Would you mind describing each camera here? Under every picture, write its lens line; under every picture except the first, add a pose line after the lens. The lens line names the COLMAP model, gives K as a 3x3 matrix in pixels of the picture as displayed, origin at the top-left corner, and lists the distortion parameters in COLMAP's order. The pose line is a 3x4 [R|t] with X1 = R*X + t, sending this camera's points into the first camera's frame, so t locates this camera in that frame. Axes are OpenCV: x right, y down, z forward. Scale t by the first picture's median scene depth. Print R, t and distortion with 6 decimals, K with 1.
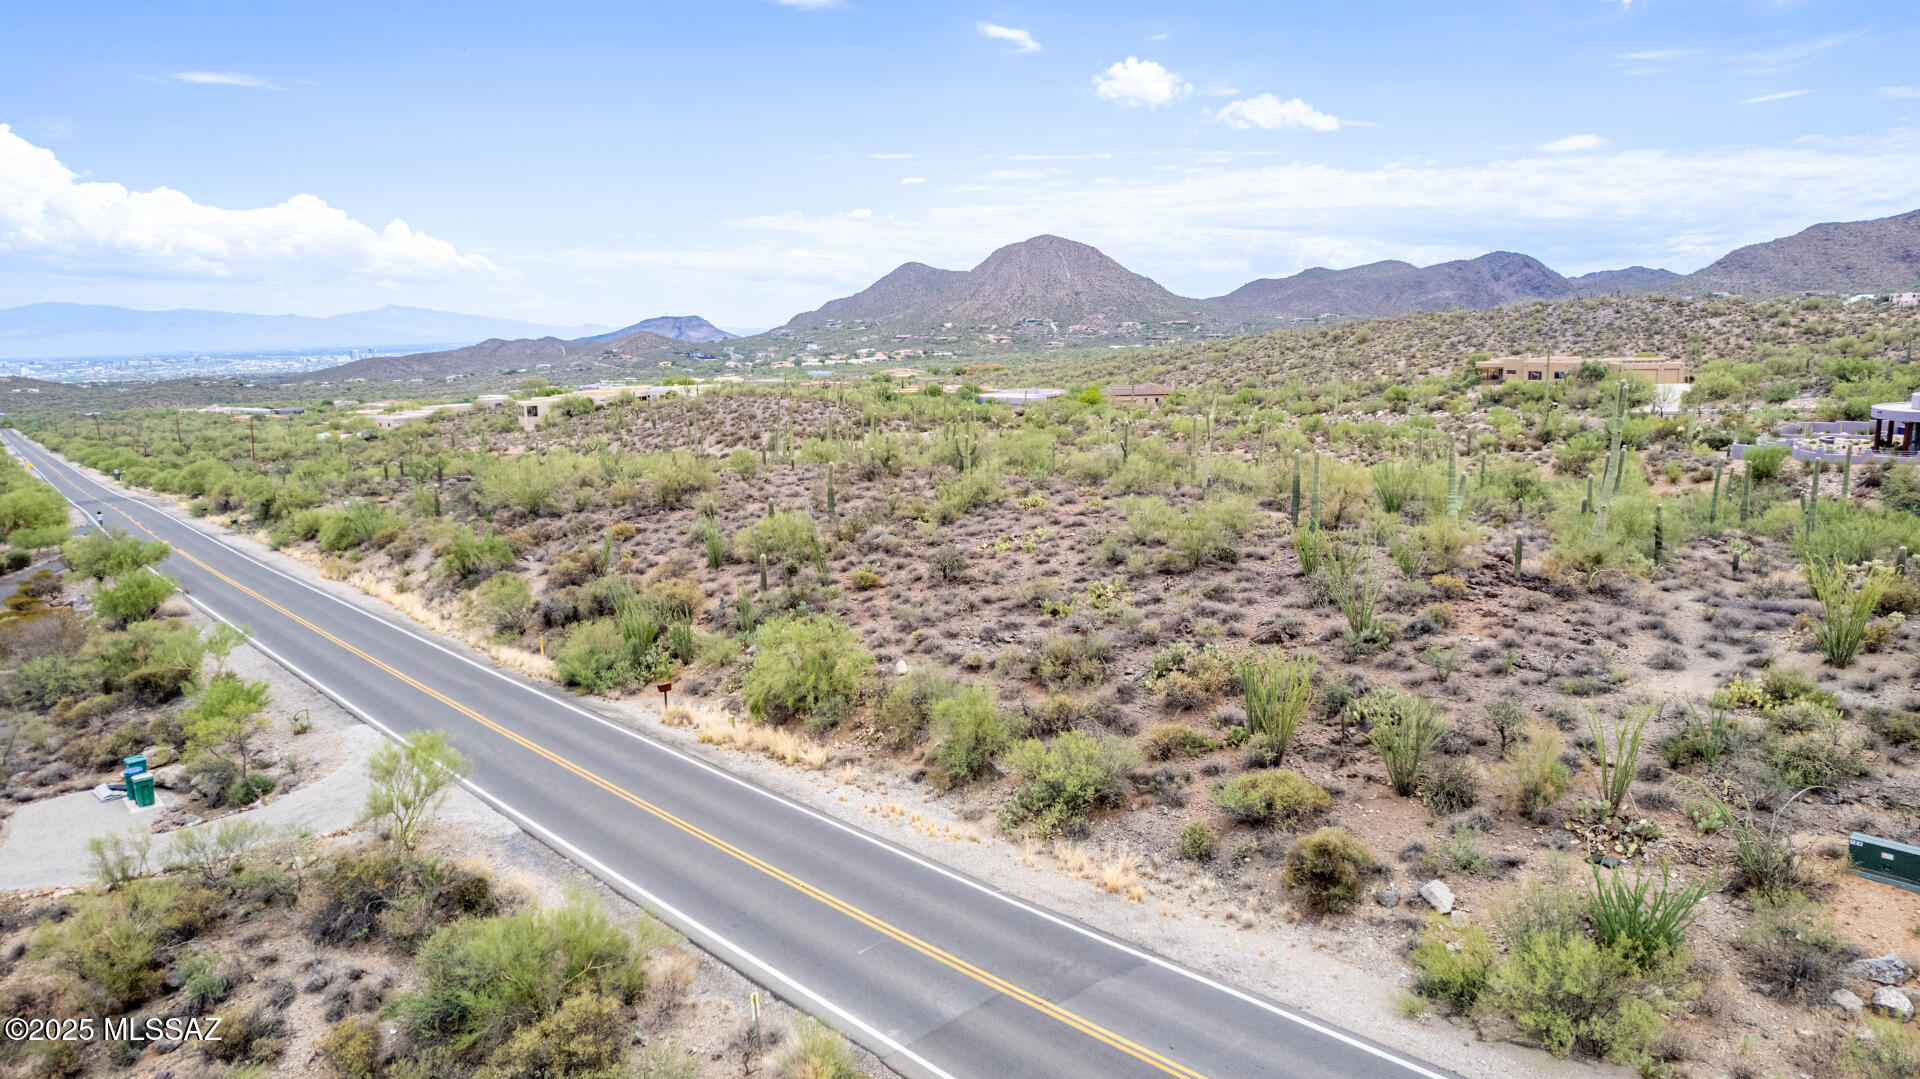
lens RADIAL K [[1229.4, 0, 955.2], [0, 1229.4, 530.0], [0, 0, 1]] dist [-0.084878, 0.077548]
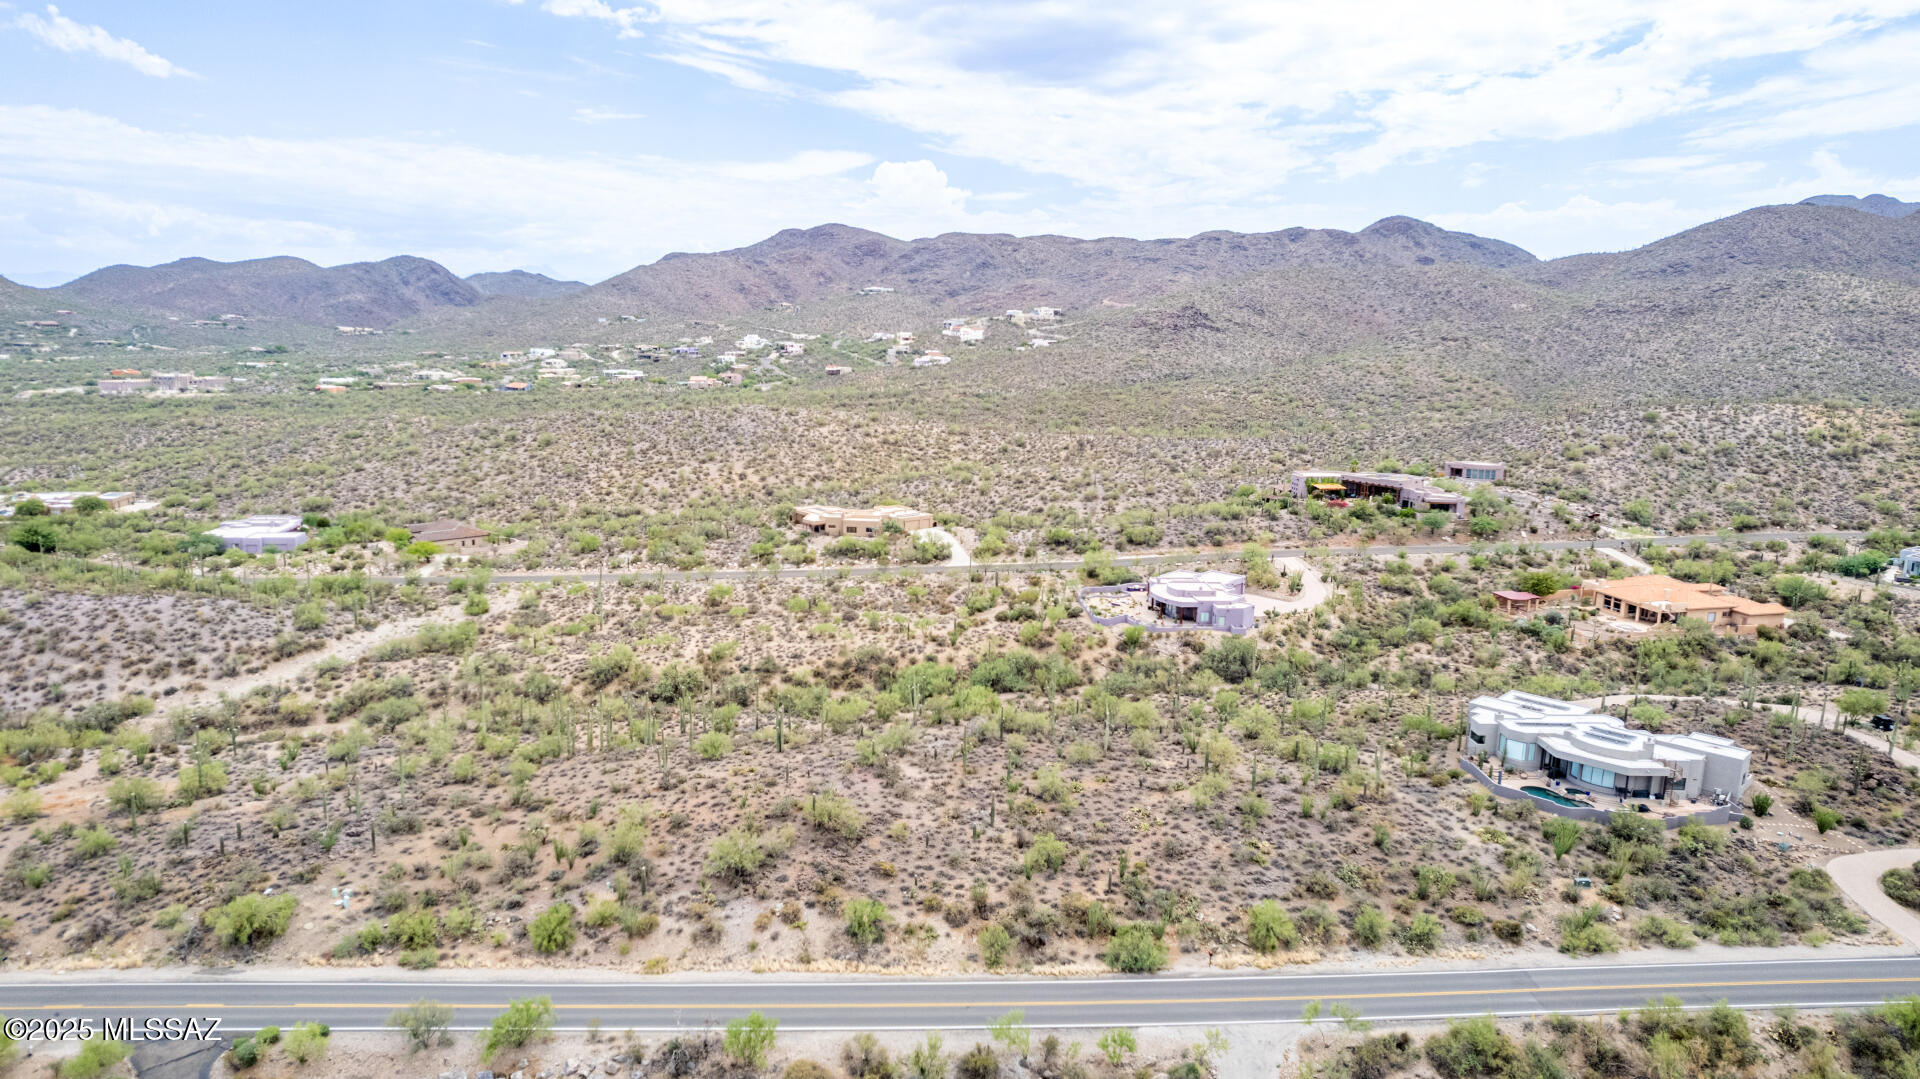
lens RADIAL K [[1231.1, 0, 960.0], [0, 1231.1, 539.5], [0, 0, 1]] dist [-0.079672, 0.070415]
pose [[0.644901, -0.101108, 0.757549, -0.341977], [0.086165, 0.994510, 0.059381, -0.125613], [-0.759394, 0.026979, 0.650072, -0.012804]]
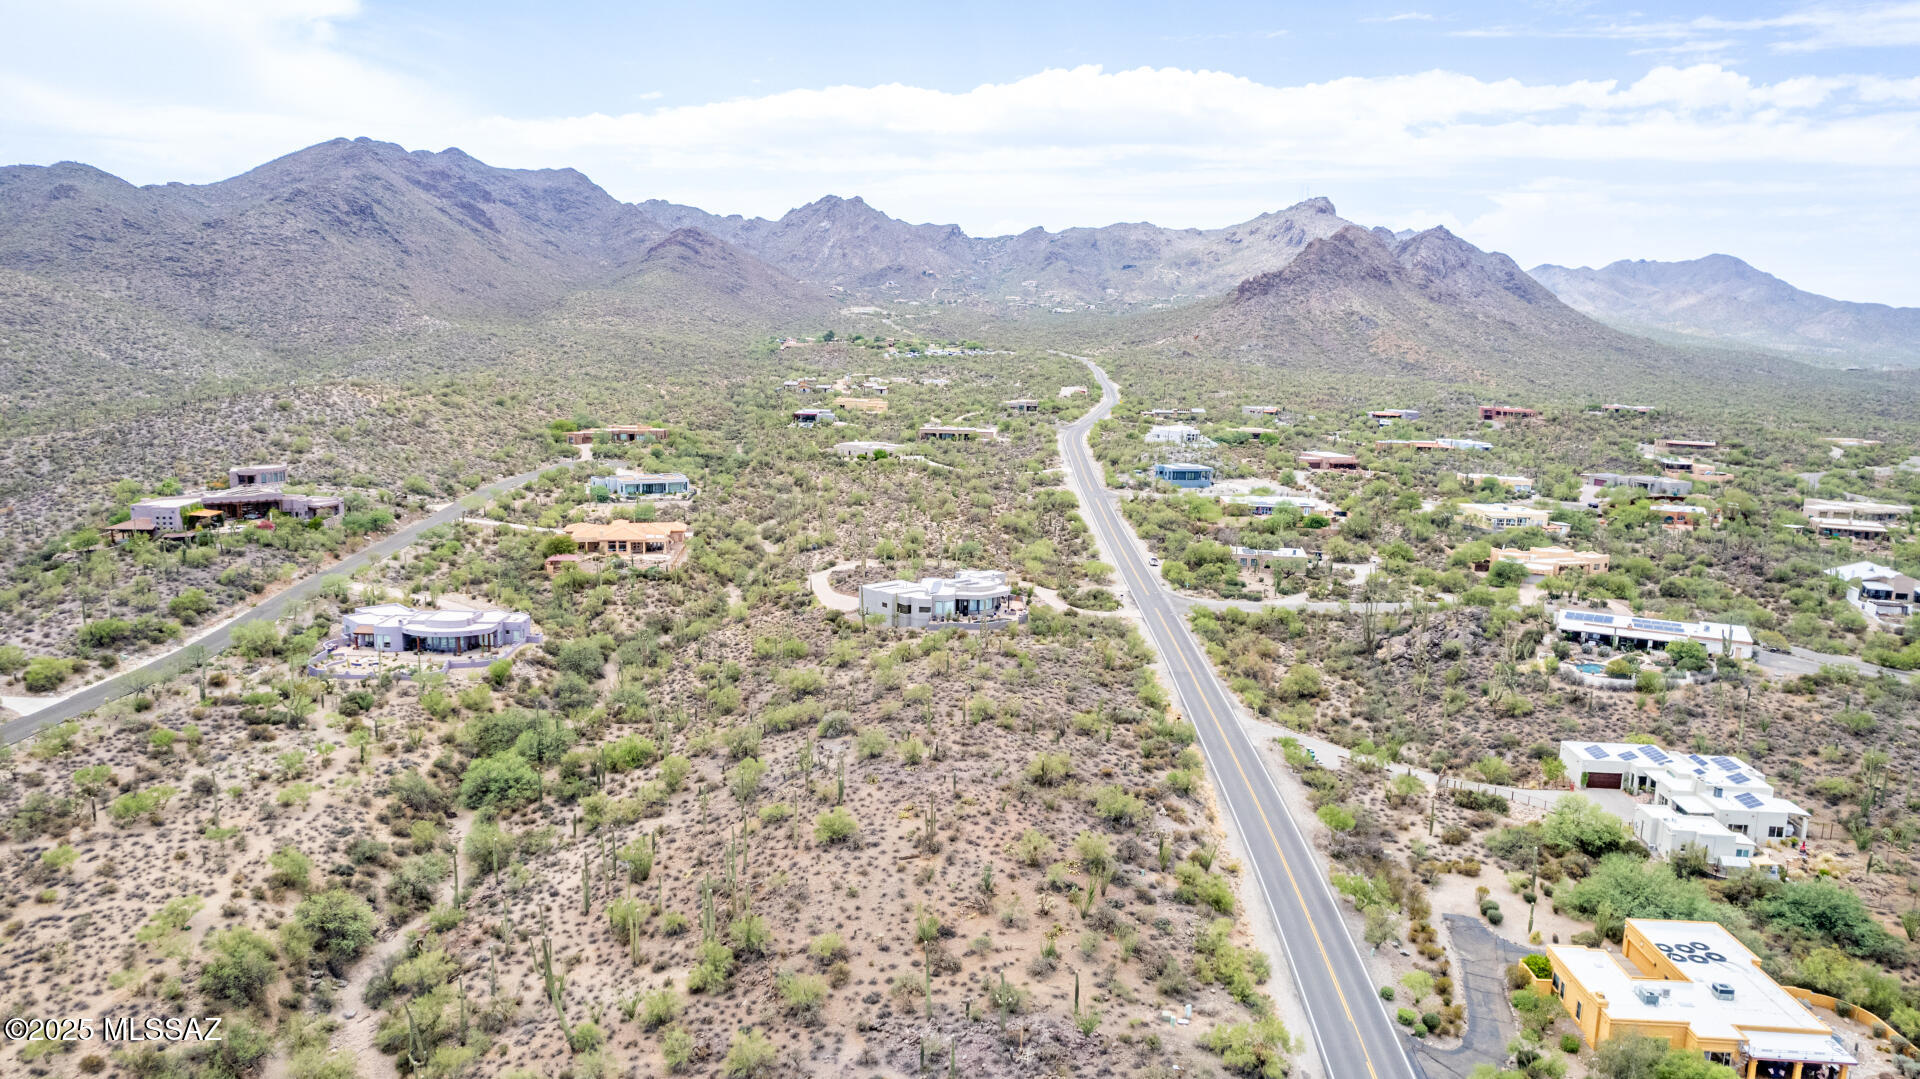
lens RADIAL K [[1234.1, 0, 958.7], [0, 1234.1, 534.4], [0, 0, 1]] dist [-0.080428, 0.073222]
pose [[-0.715314, -0.102948, 0.691179, -0.368723], [0.109226, 0.960461, 0.256096, -0.230849], [-0.690214, 0.258683, -0.675786, 0.622629]]
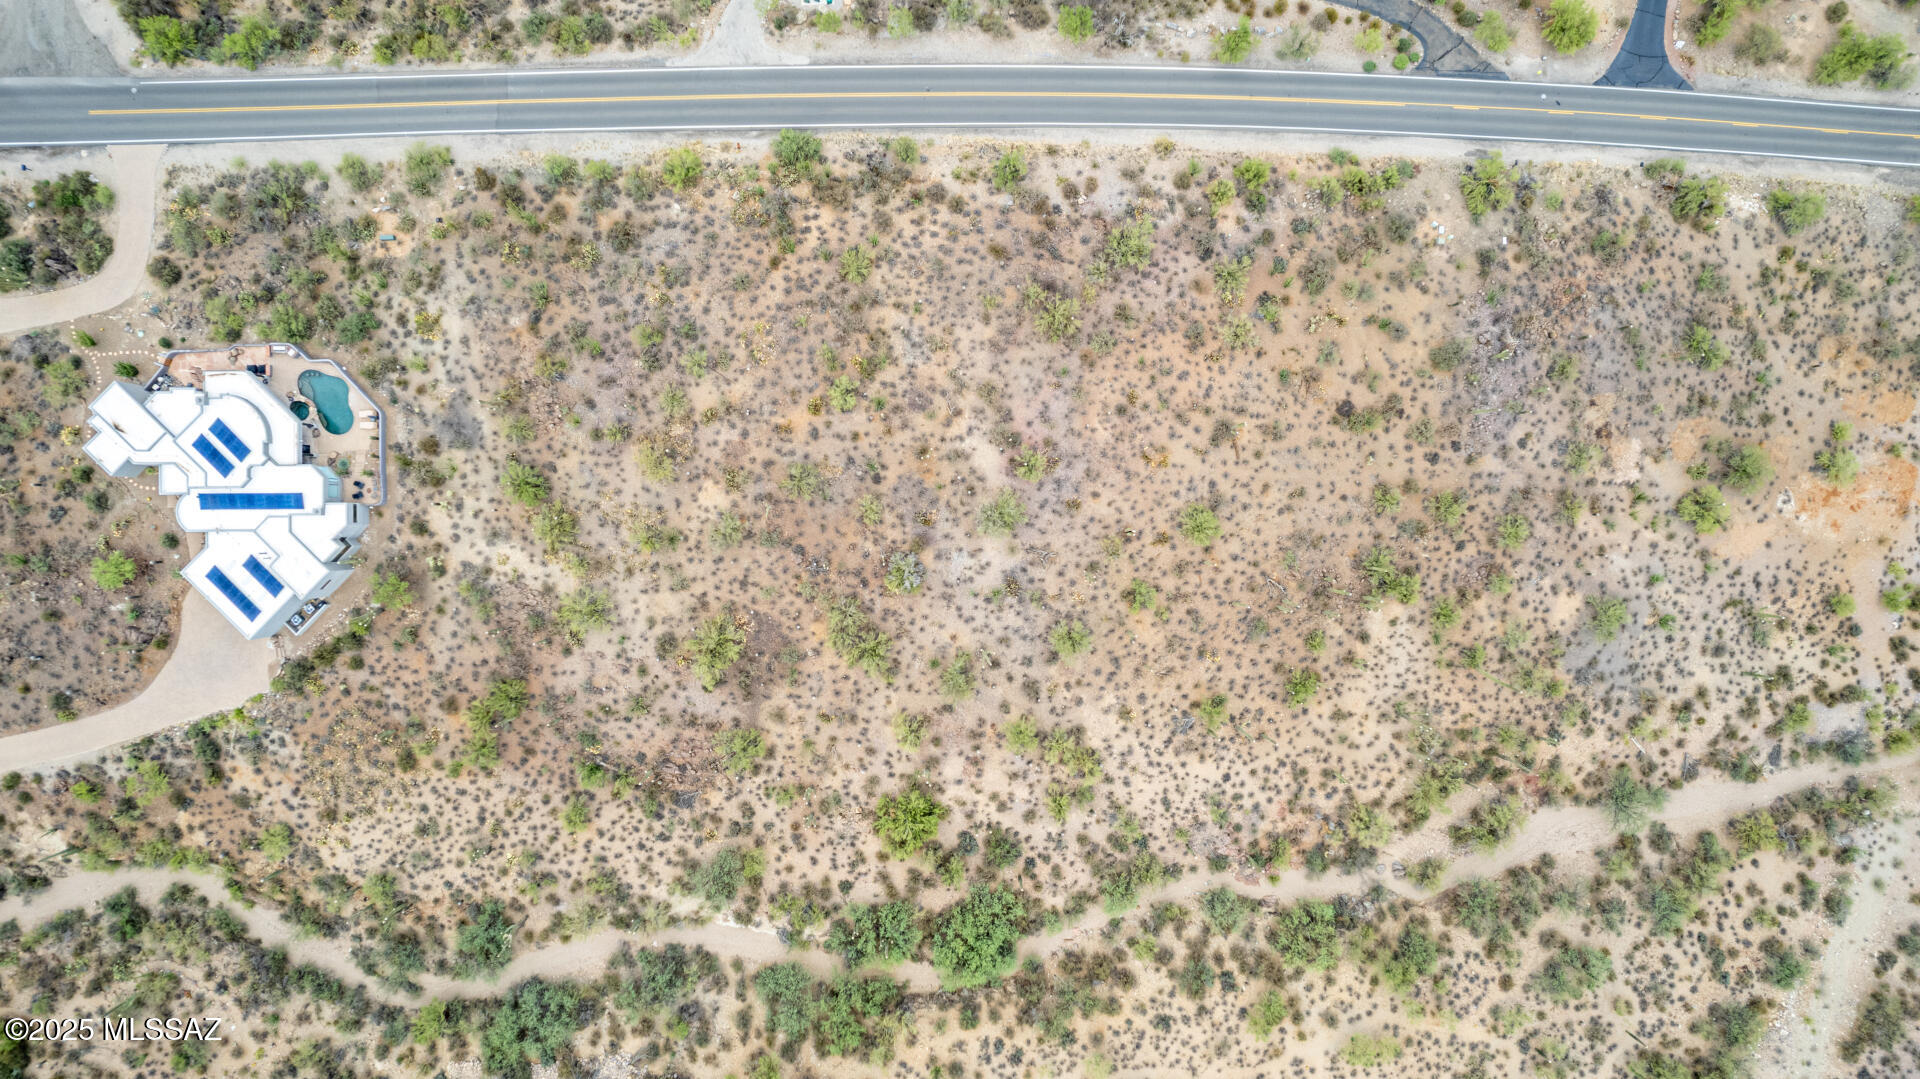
lens RADIAL K [[1253.5, 0, 960.0], [0, 1253.5, 539.5], [0, 0, 1]] dist [-0.076782, 0.064067]
pose [[-0.650938, 0.759039, 0.011796, 0.012793], [-0.136015, -0.131904, 0.981887, -0.463581], [0.746846, 0.637543, 0.189102, 0.232673]]
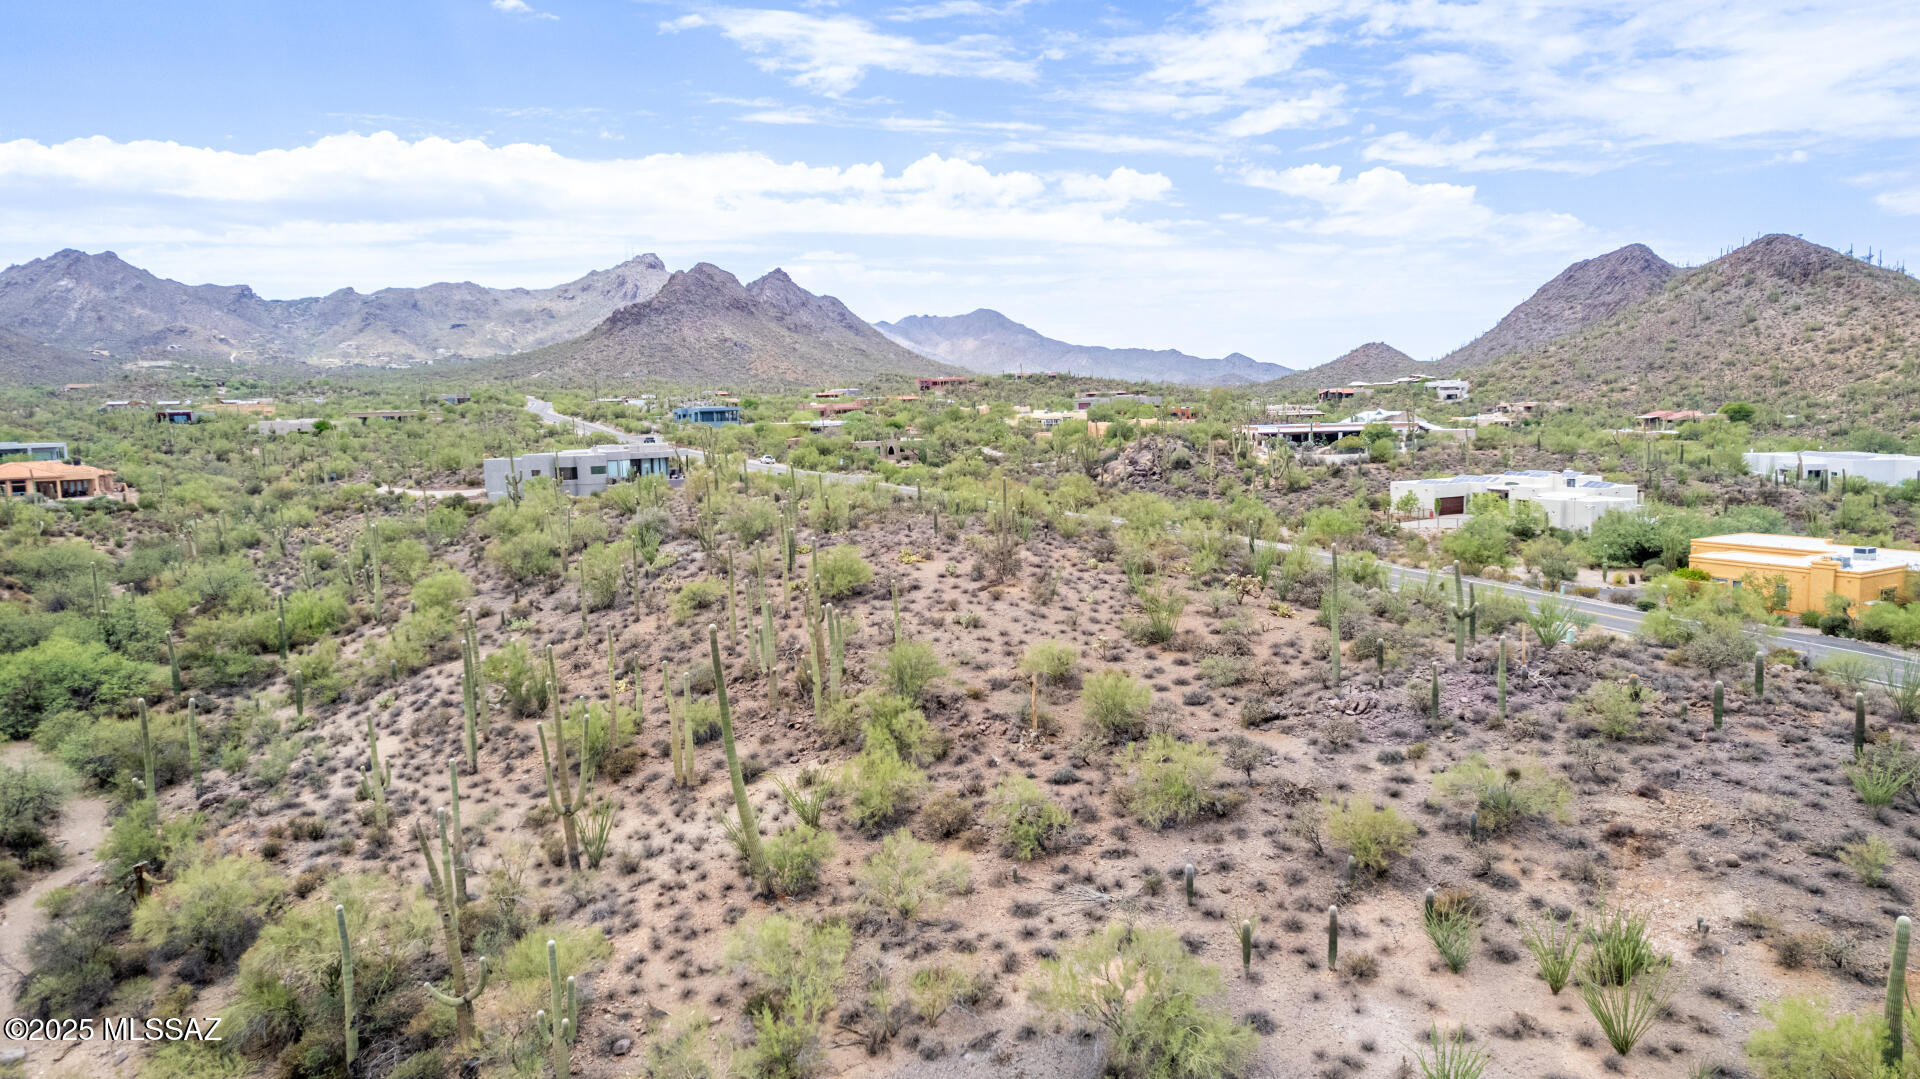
lens RADIAL K [[1229.4, 0, 955.2], [0, 1229.4, 530.0], [0, 0, 1]] dist [-0.084878, 0.077548]
pose [[-0.969124, 0.026614, 0.245134, -0.134559], [0.090734, 0.962894, 0.254172, -0.098508], [-0.229273, 0.268566, -0.935578, 0.628122]]
